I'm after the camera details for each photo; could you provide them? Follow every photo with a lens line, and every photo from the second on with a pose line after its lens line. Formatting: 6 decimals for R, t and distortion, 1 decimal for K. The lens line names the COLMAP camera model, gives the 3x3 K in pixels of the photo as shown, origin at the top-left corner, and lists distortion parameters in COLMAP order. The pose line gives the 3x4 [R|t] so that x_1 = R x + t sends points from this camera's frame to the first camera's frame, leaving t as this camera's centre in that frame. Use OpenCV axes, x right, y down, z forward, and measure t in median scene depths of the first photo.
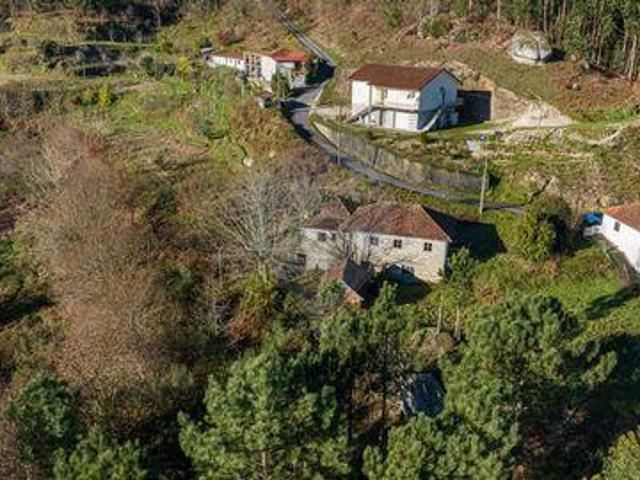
lens RADIAL K [[571.6, 0, 320.0], [0, 571.6, 240.0], [0, 0, 1]] dist [-0.013044, -0.008577]
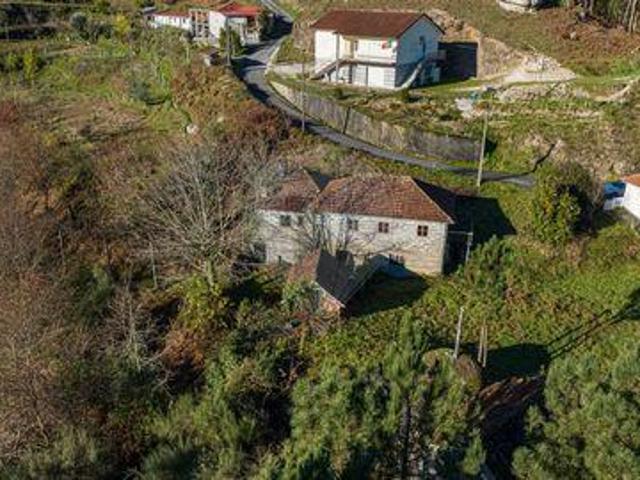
lens RADIAL K [[571.6, 0, 320.0], [0, 571.6, 240.0], [0, 0, 1]] dist [-0.013044, -0.008577]
pose [[0.997290, -0.029128, 0.067555, -0.002254], [0.026188, 0.998688, 0.043996, -0.009806], [-0.068748, -0.042107, 0.996745, 0.177146]]
